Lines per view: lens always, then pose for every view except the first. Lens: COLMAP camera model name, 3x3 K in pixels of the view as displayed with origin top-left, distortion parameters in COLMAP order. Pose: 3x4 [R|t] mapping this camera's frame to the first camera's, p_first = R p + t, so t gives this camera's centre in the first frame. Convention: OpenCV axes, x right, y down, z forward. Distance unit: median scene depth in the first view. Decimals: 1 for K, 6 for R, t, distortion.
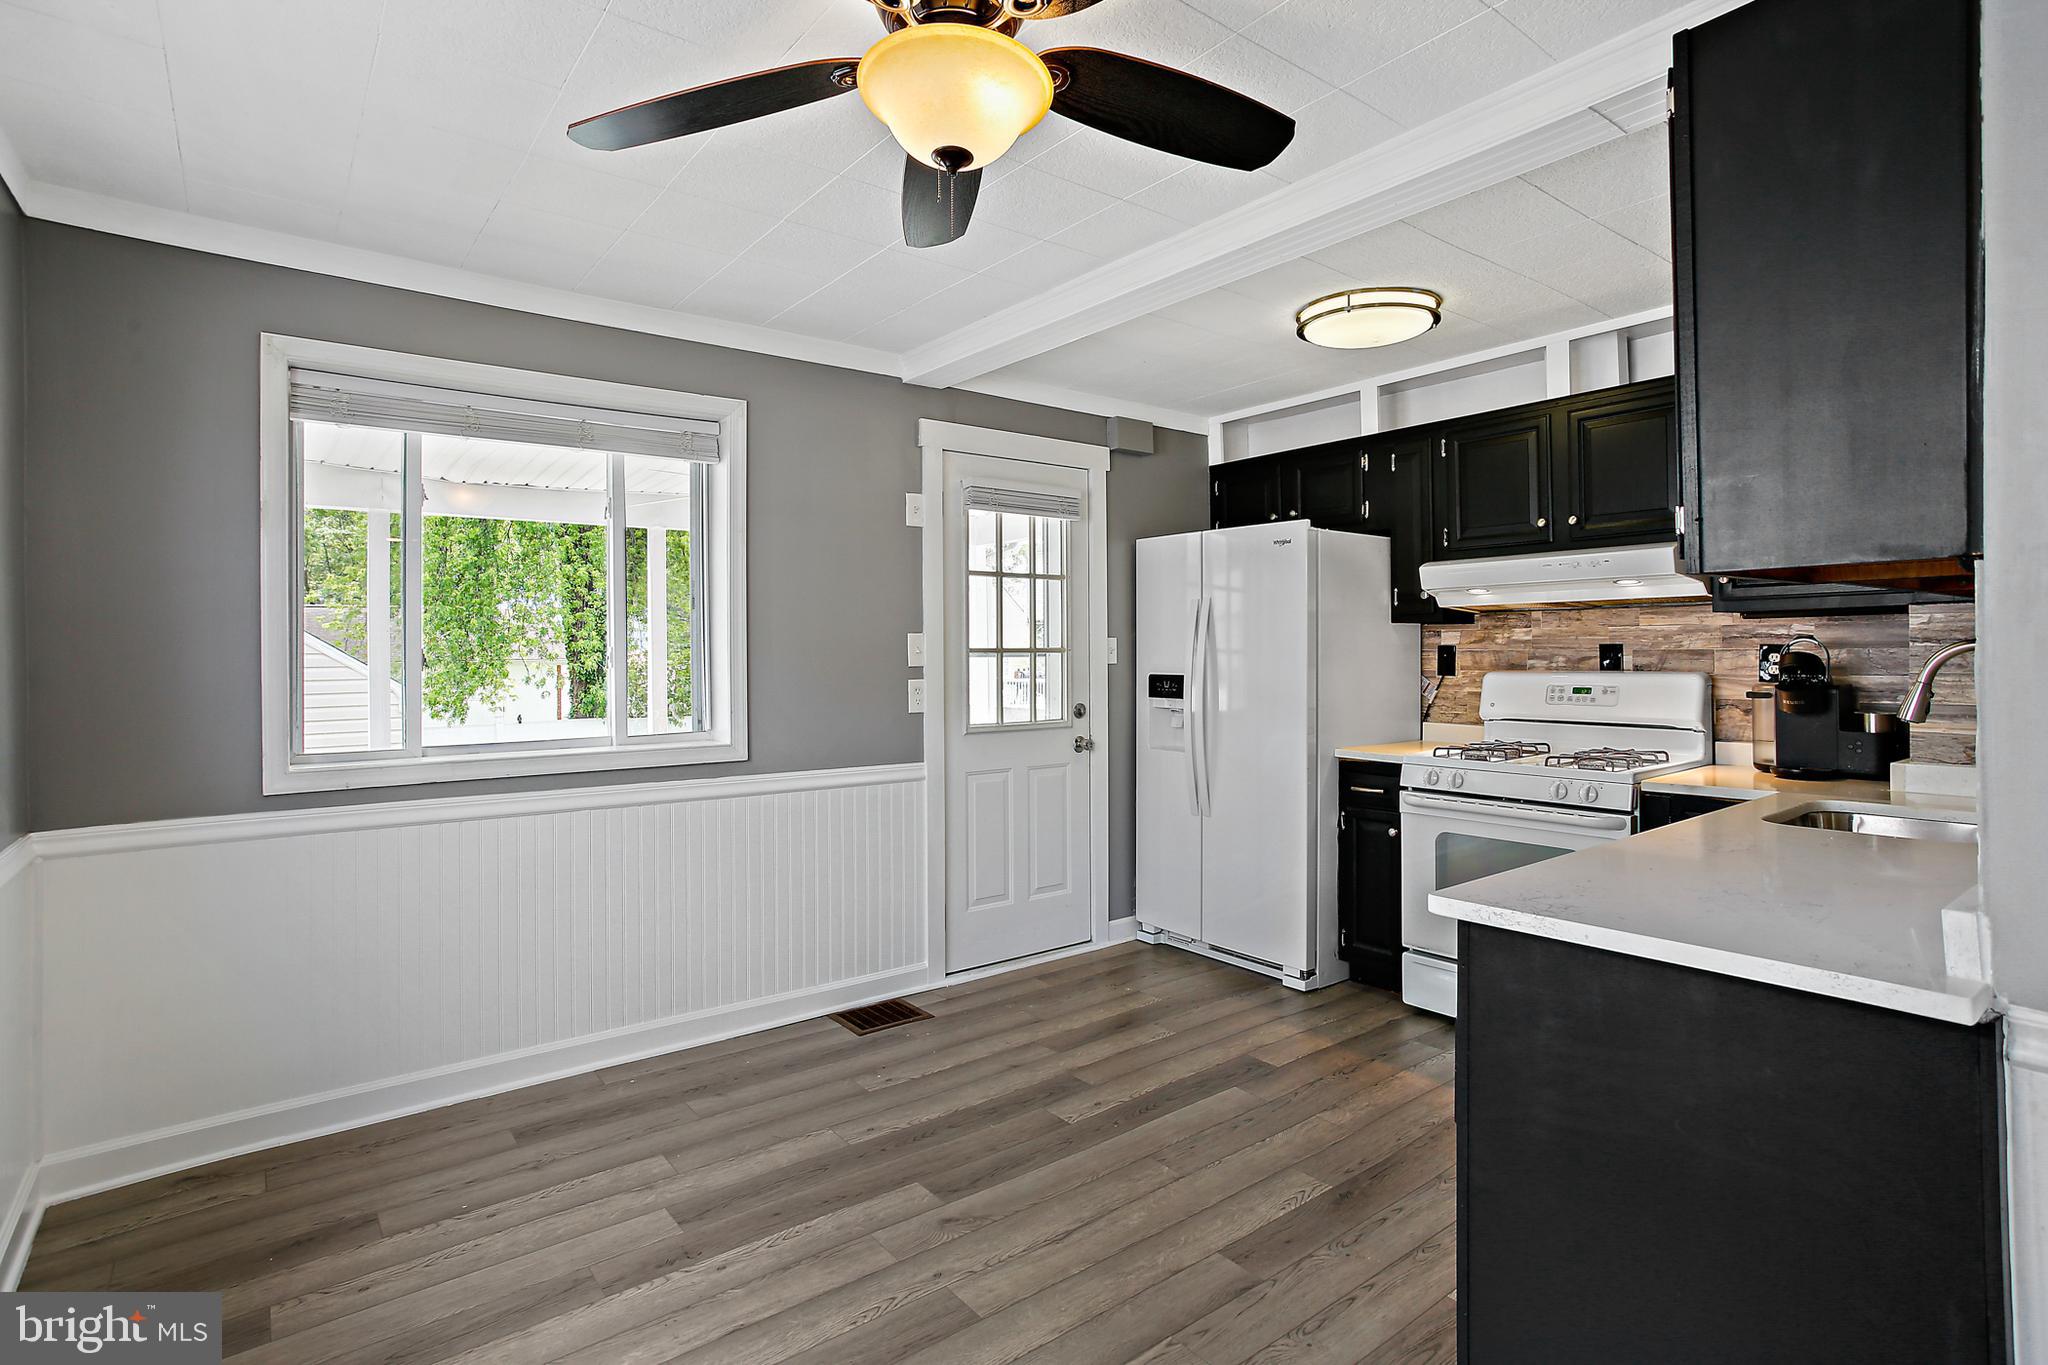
lens RADIAL K [[1024.6, 0, 1021.9], [0, 1024.6, 641.1], [0, 0, 1]] dist [0.002368, 0.001316]
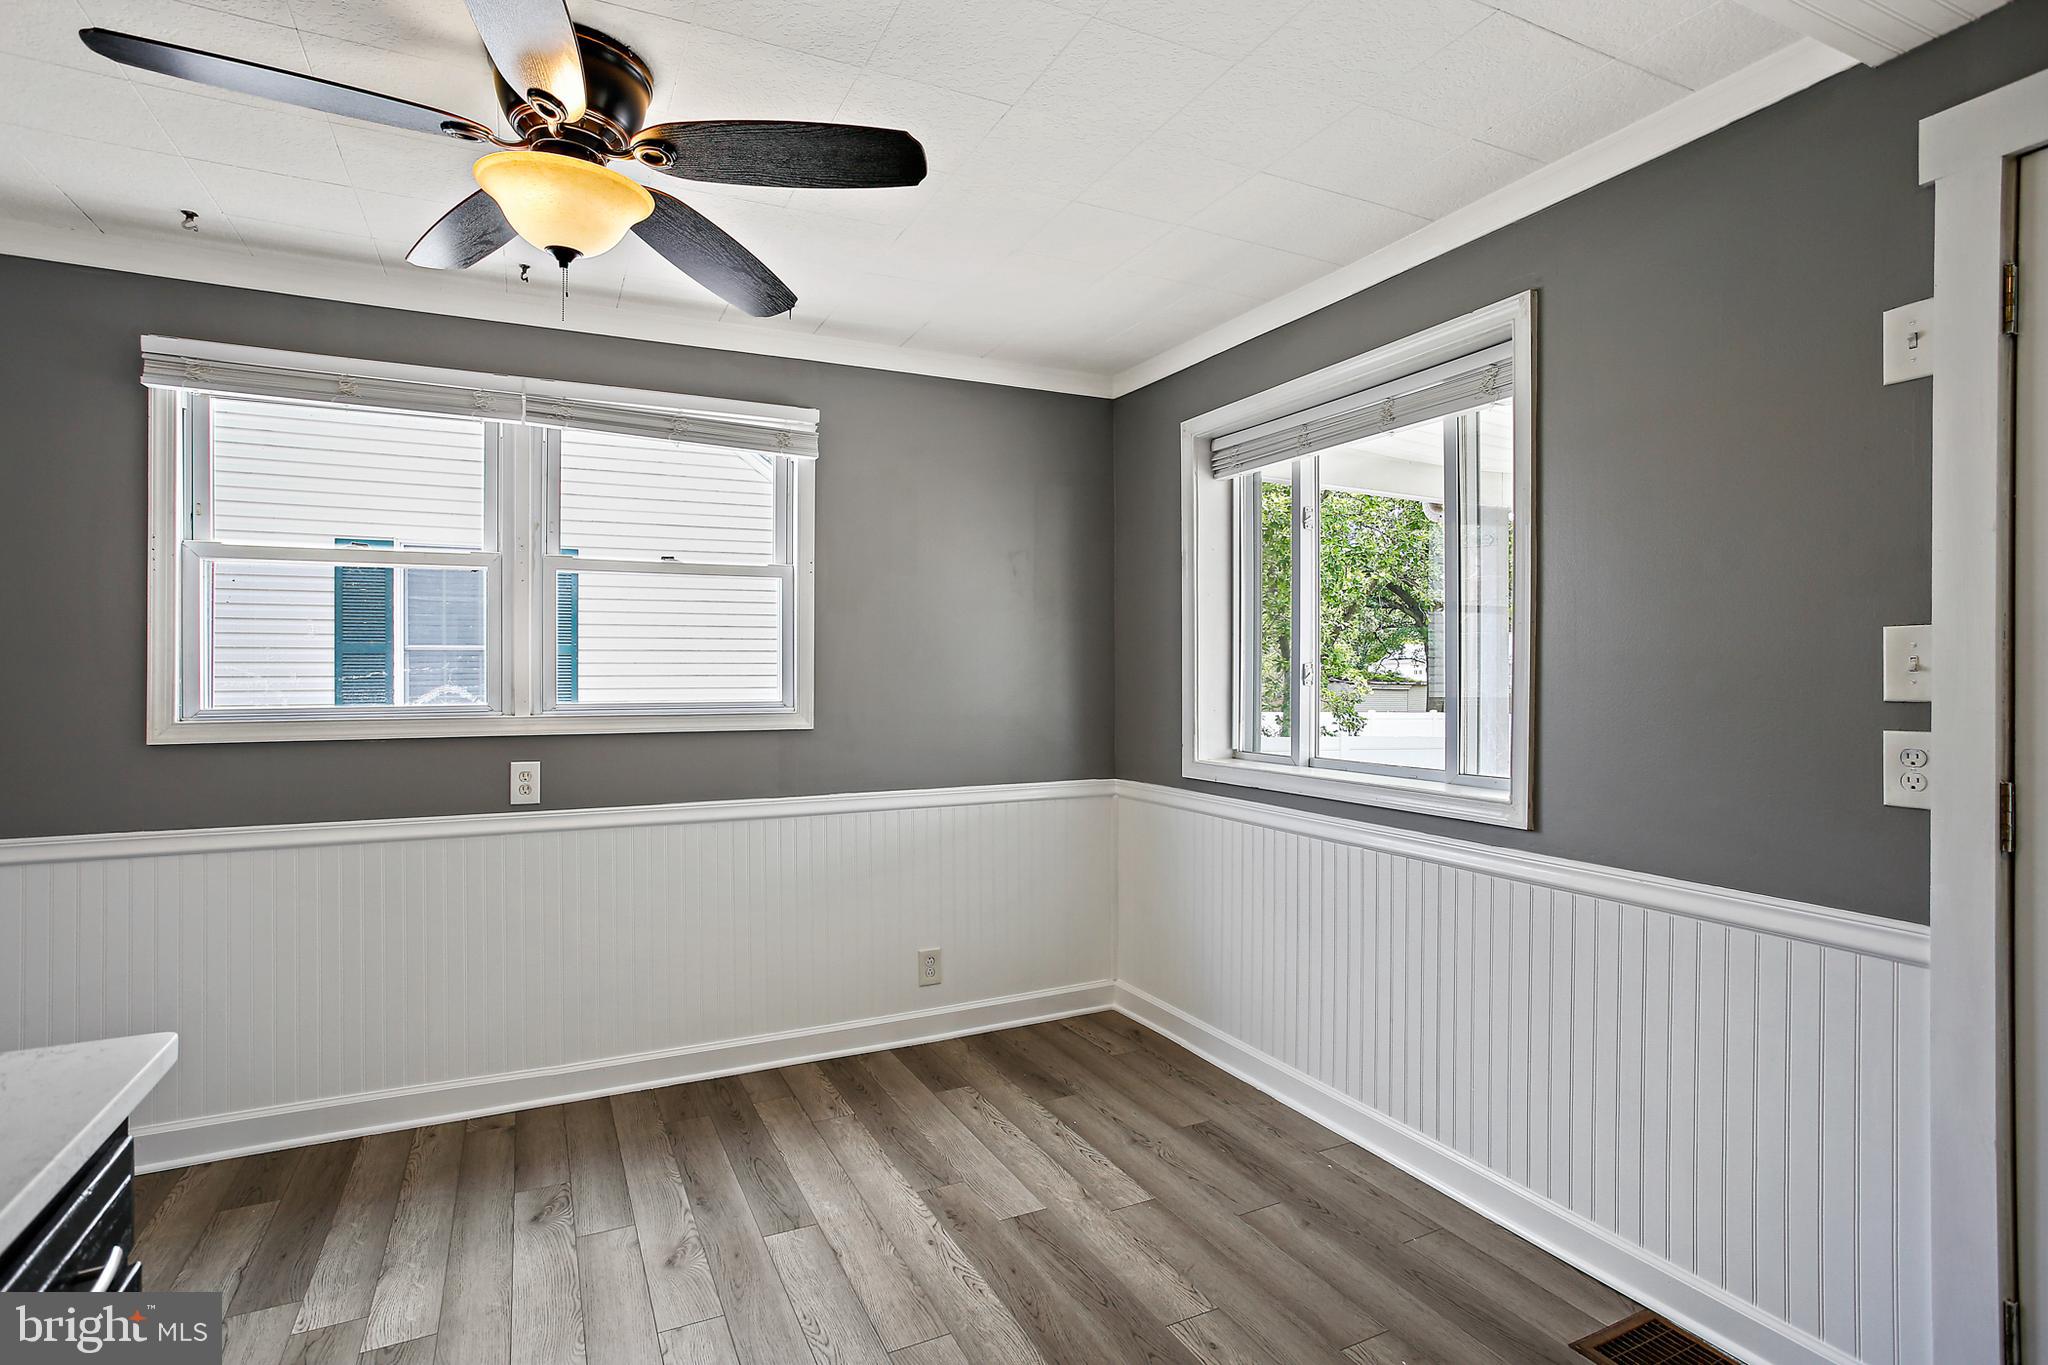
lens RADIAL K [[1031.4, 0, 1024.0], [0, 1031.4, 682.5], [0, 0, 1]] dist [-0.002746, -0.000350]
pose [[-0.210847, 0.012975, -0.977433, 0.469576], [0.010549, 0.999884, 0.010997, 0.009268], [0.977462, -0.007992, -0.210960, 0.851351]]
